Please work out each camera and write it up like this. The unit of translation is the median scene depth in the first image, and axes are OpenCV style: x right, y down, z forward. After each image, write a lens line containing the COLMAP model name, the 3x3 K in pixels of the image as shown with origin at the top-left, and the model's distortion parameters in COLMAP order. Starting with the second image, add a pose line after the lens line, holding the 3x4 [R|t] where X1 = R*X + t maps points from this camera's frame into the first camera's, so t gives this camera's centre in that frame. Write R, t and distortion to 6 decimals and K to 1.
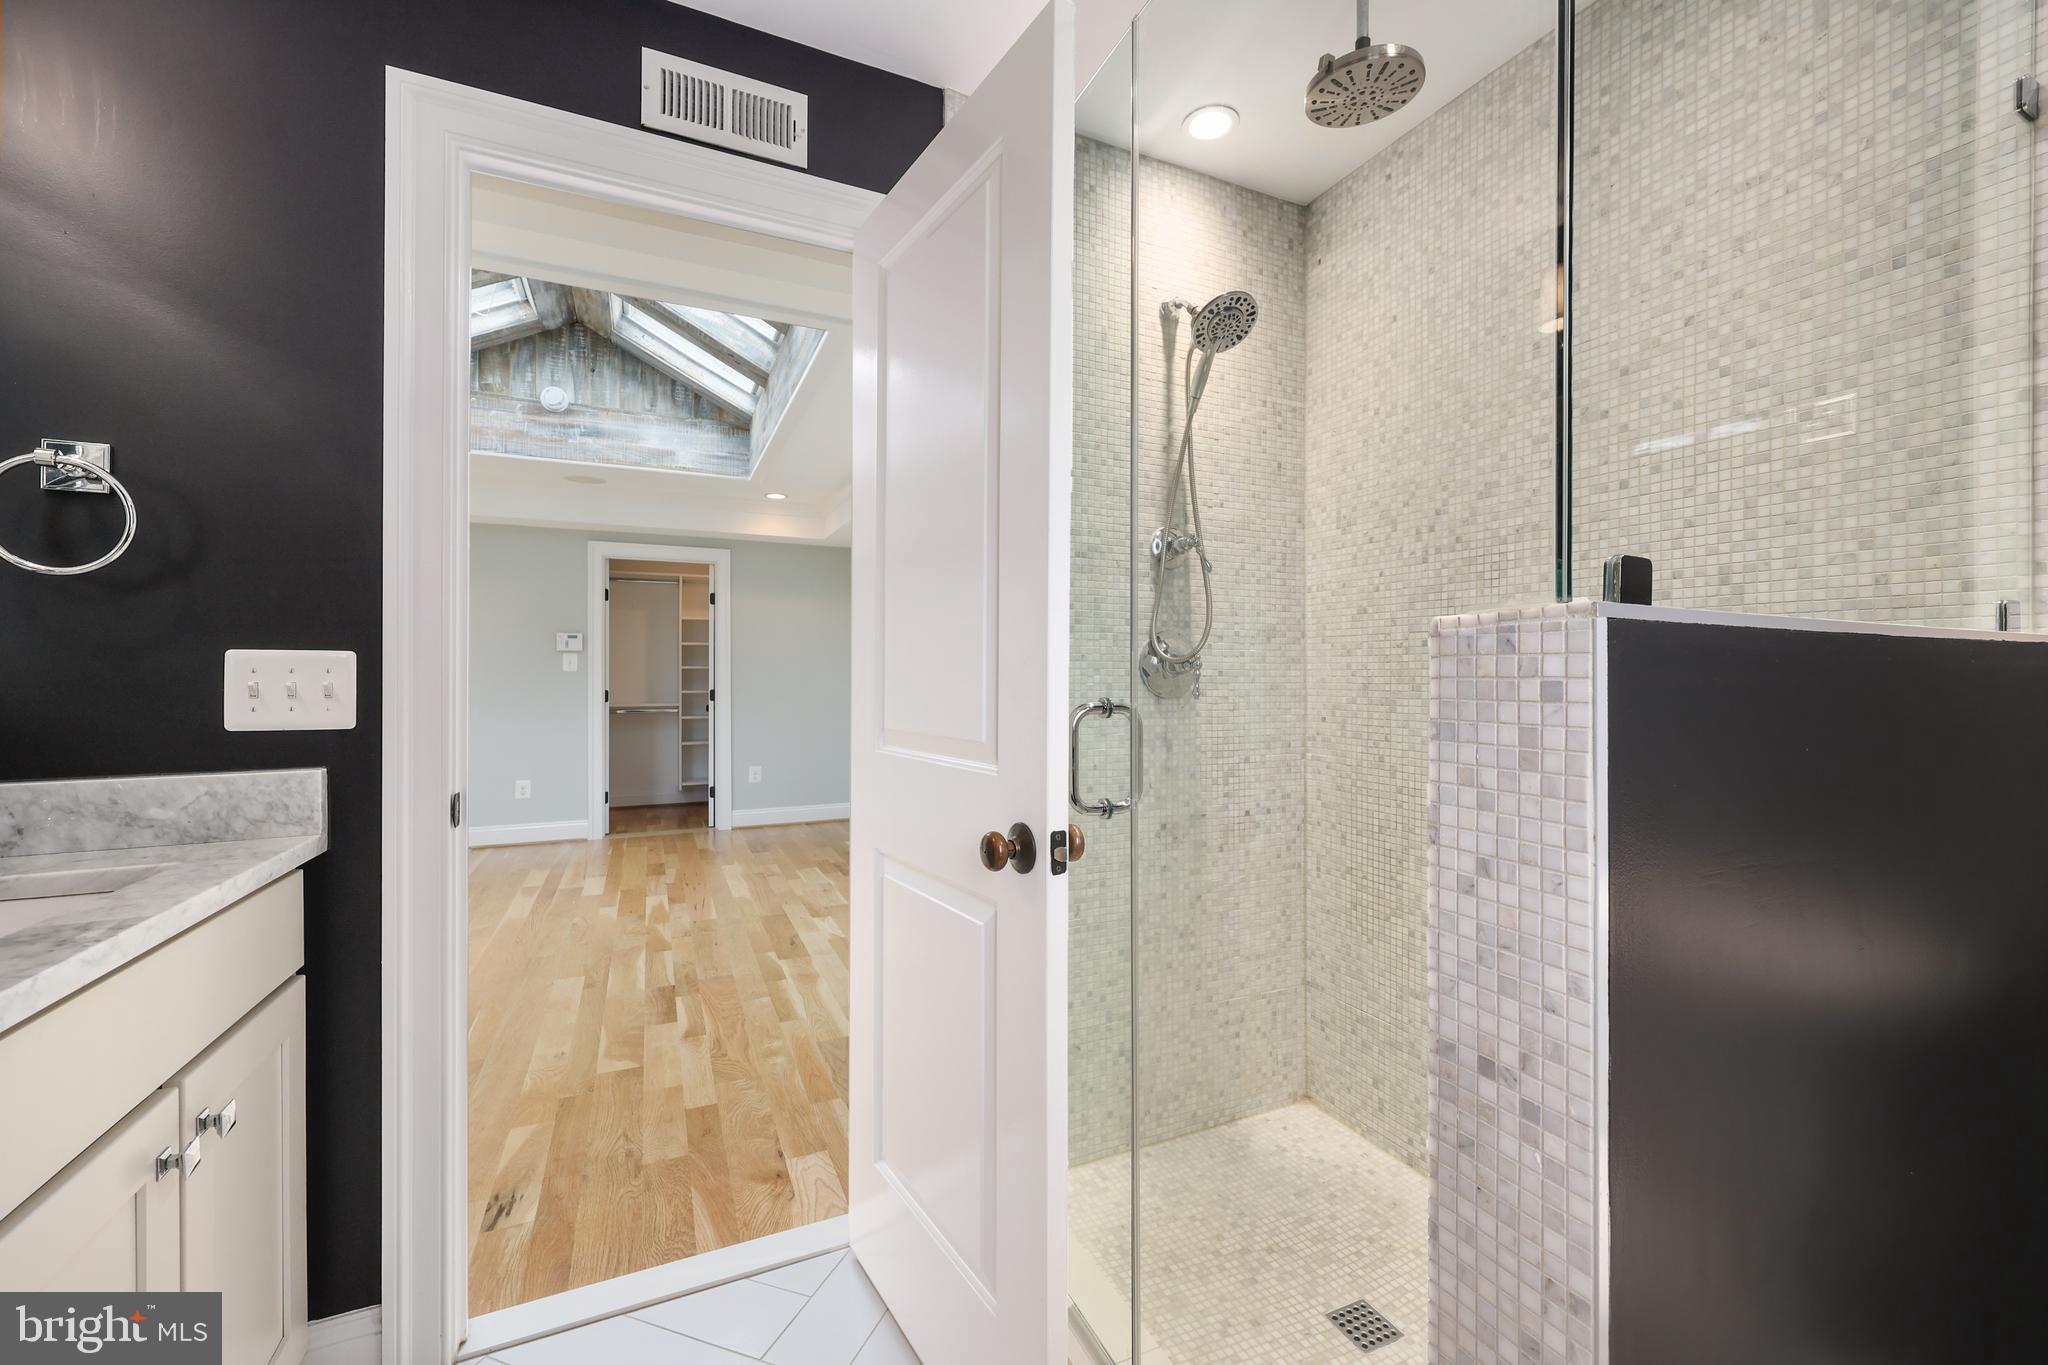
lens RADIAL K [[837.2, 0, 1028.1], [0, 837.2, 677.4], [0, 0, 1]] dist [-0.000048, 0.000037]
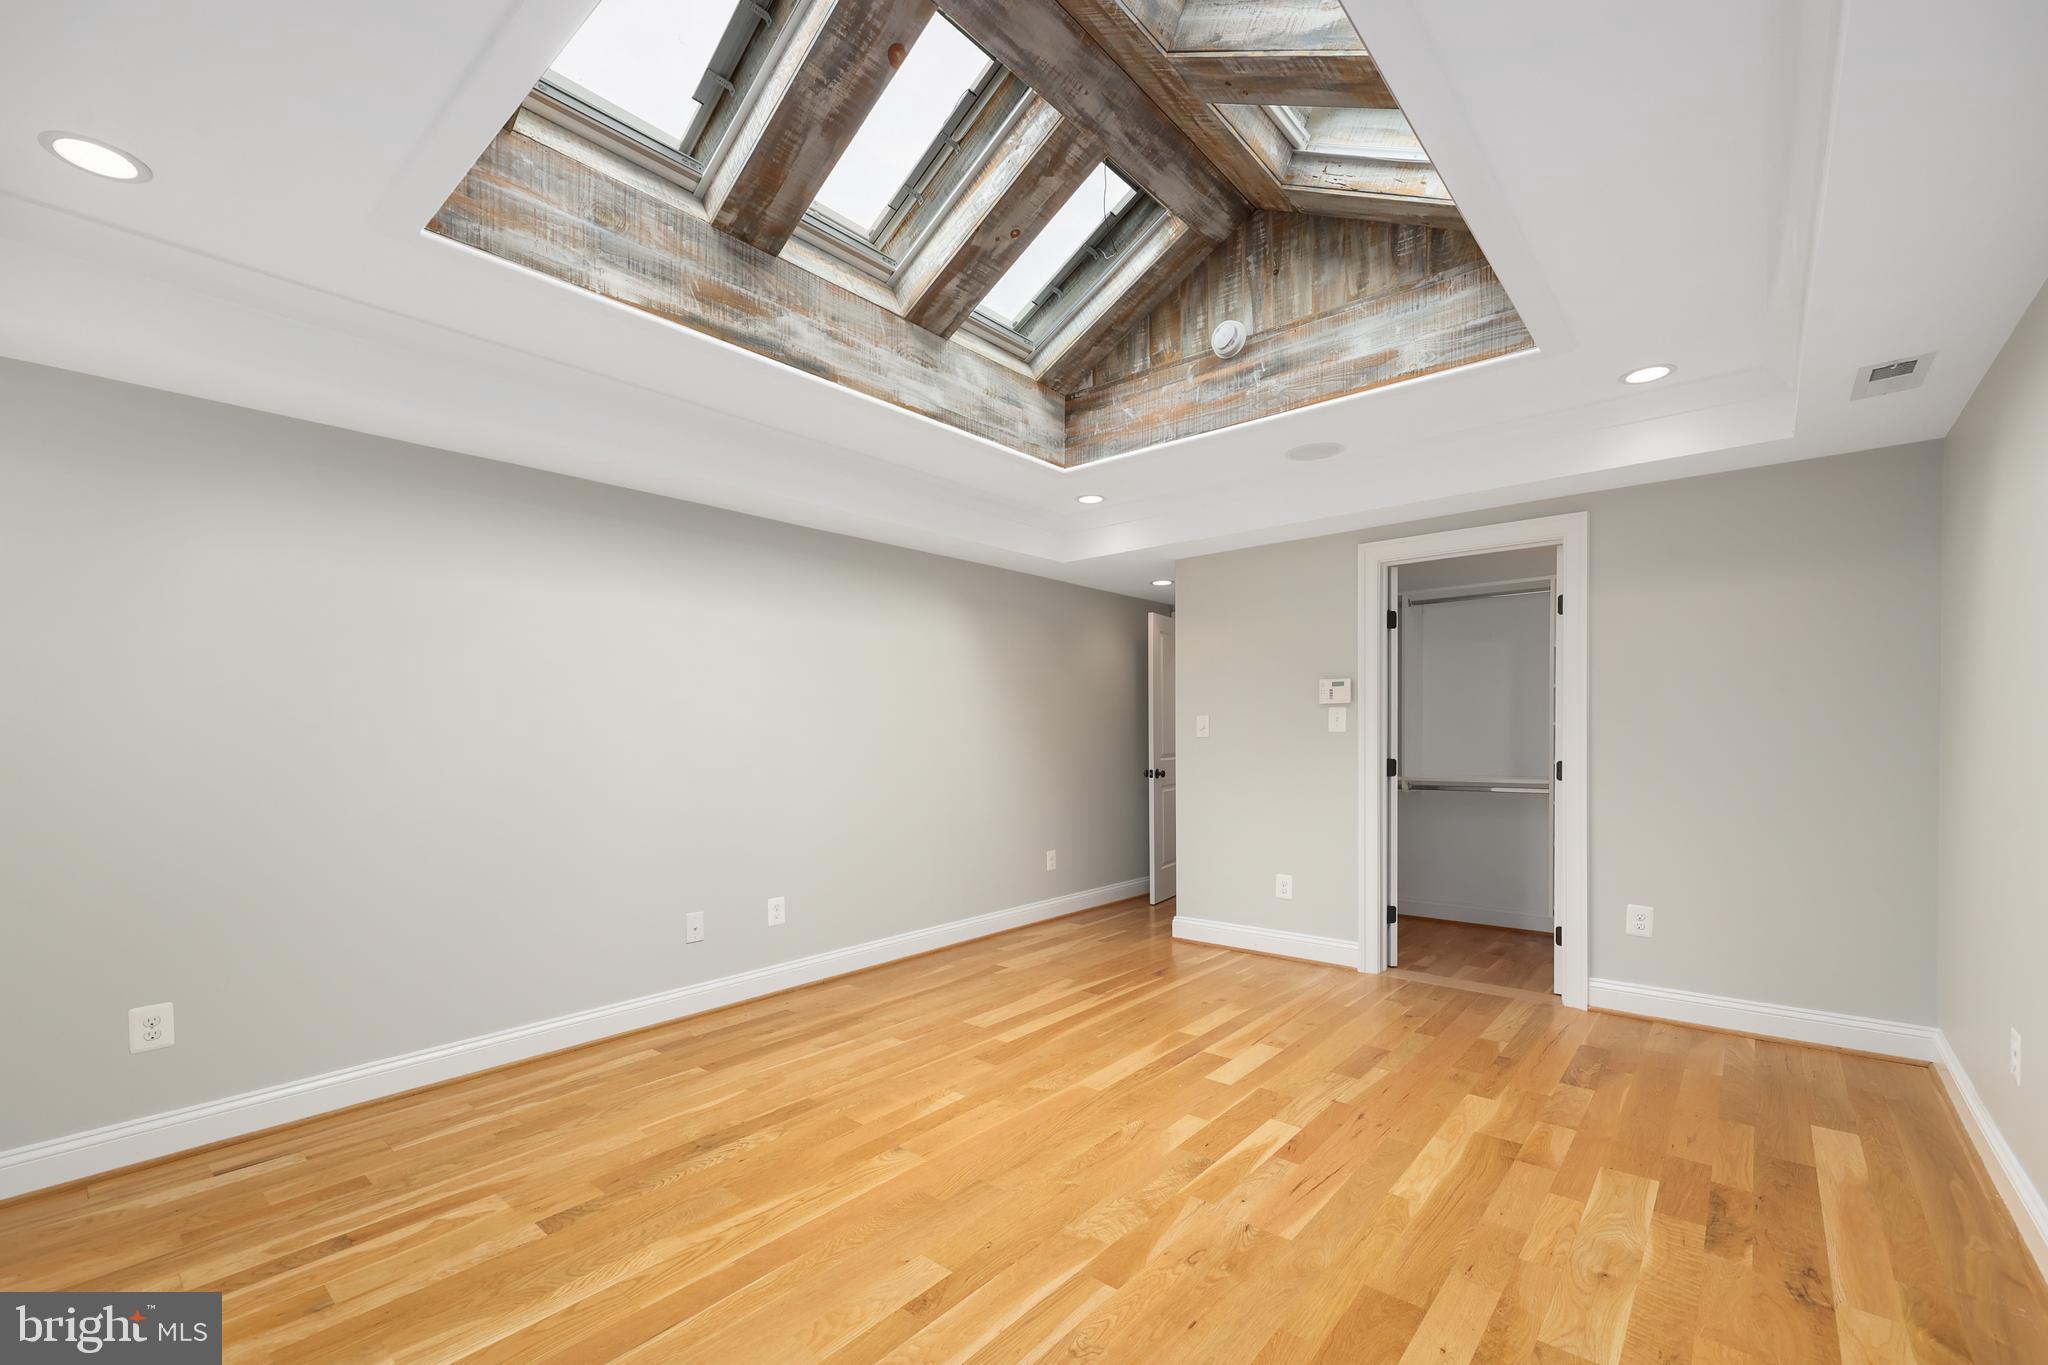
lens RADIAL K [[854.0, 0, 1022.3], [0, 854.0, 754.1], [0, 0, 1]] dist [0.001384, 0.000102]
pose [[0.418251, 0.013982, -0.908224, 0.008211], [0.004373, 0.999839, 0.017406, -0.003067], [0.908321, -0.011252, 0.418123, 0.541347]]
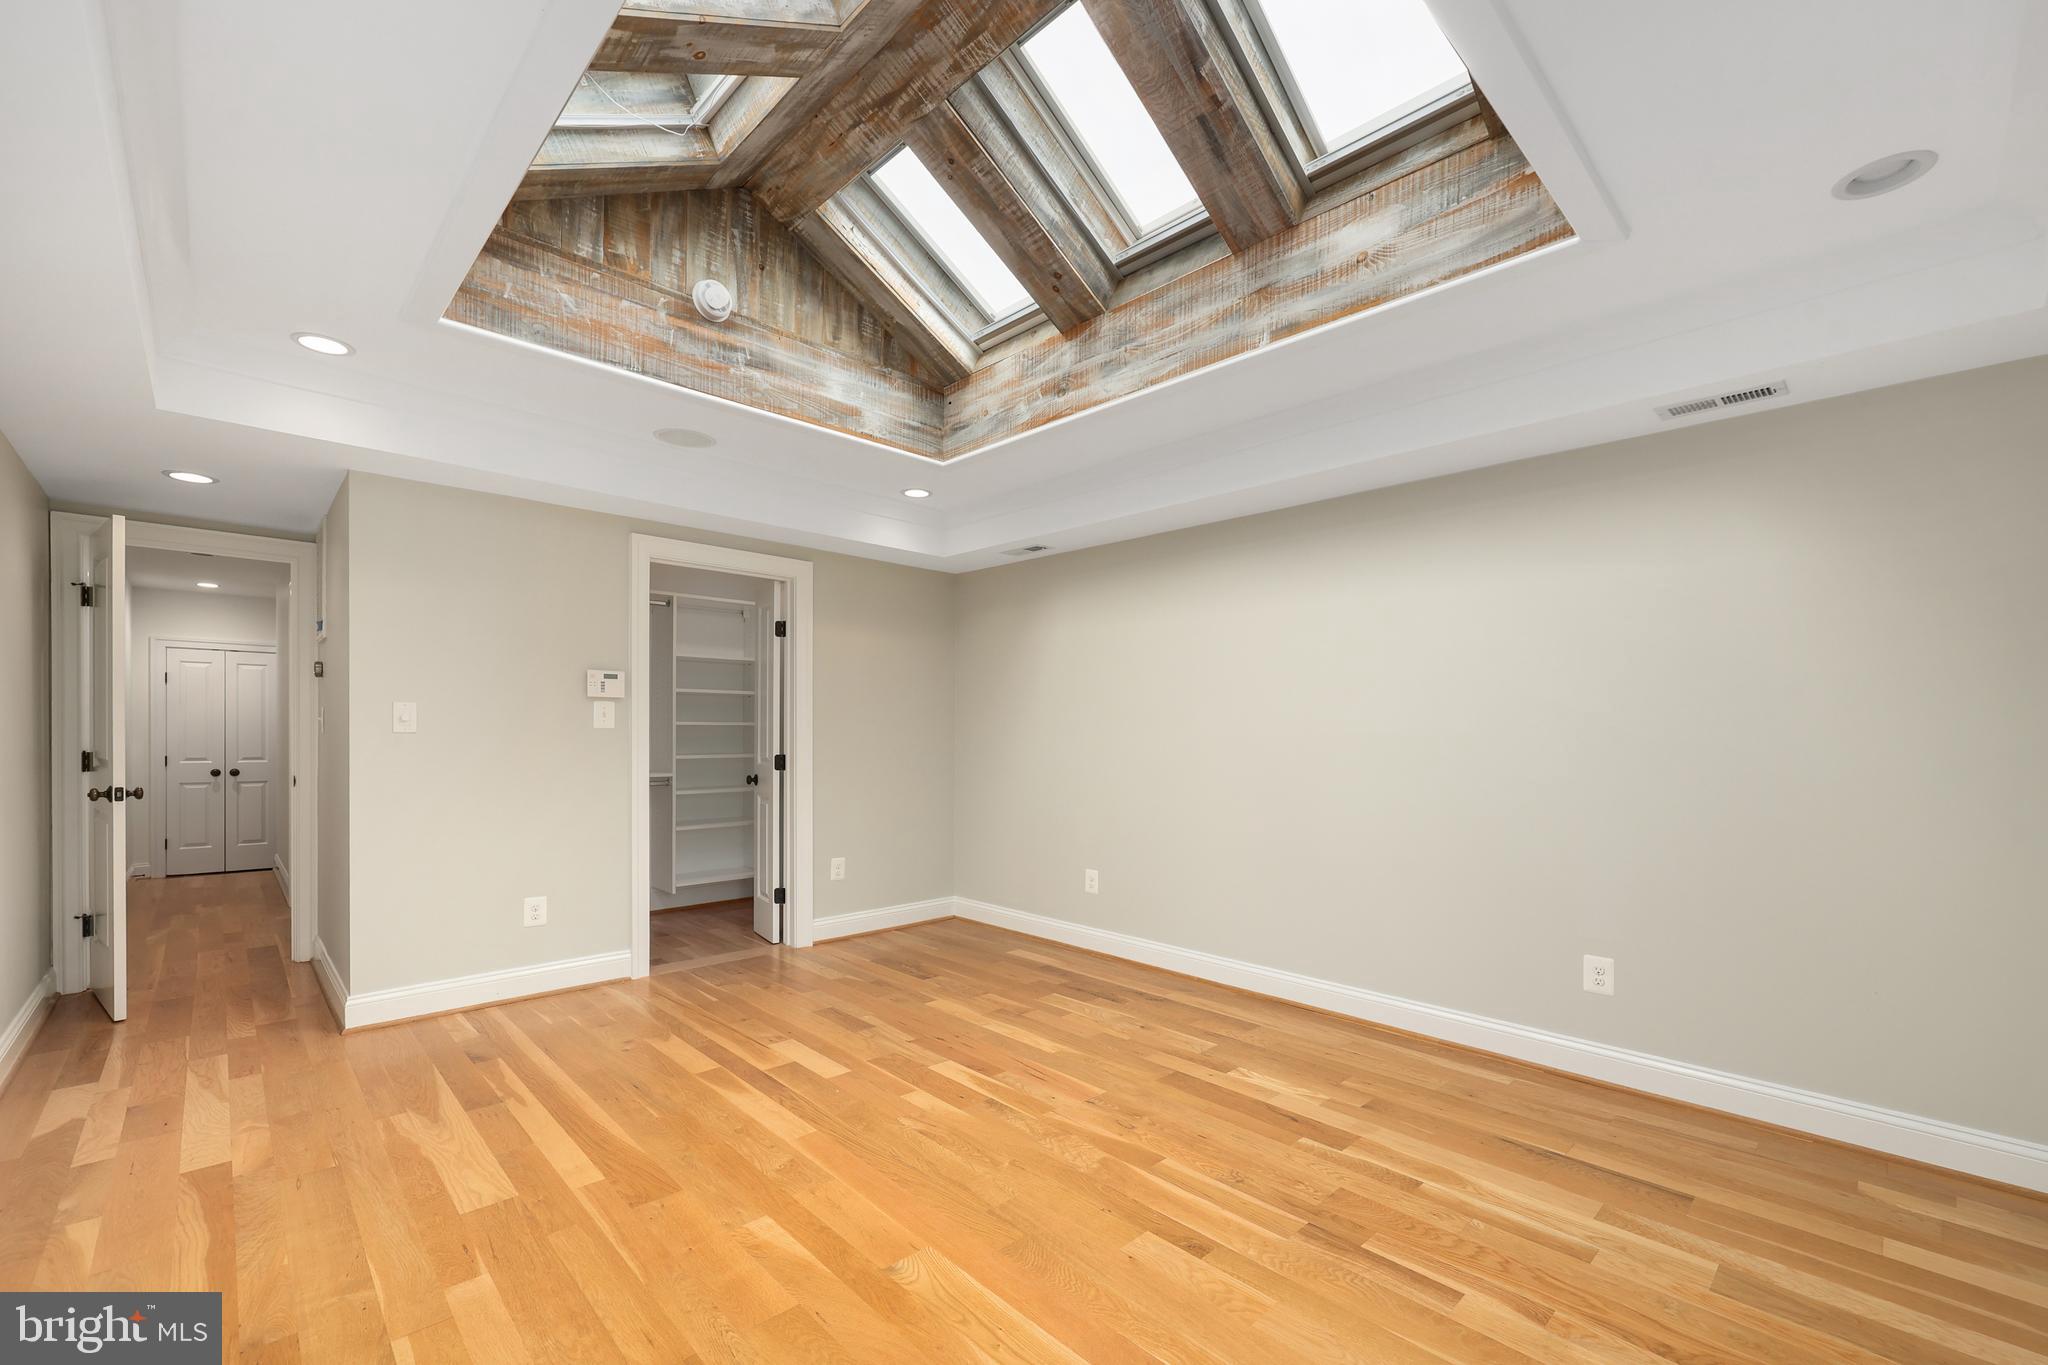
lens RADIAL K [[858.3, 0, 1033.7], [0, 858.3, 747.6], [0, 0, 1]] dist [0.000377, 0.000109]
pose [[0.943301, -0.001737, 0.331934, -0.547452], [-0.002830, 0.999908, 0.013276, -0.002698], [-0.331926, -0.013463, 0.943209, 0.297459]]
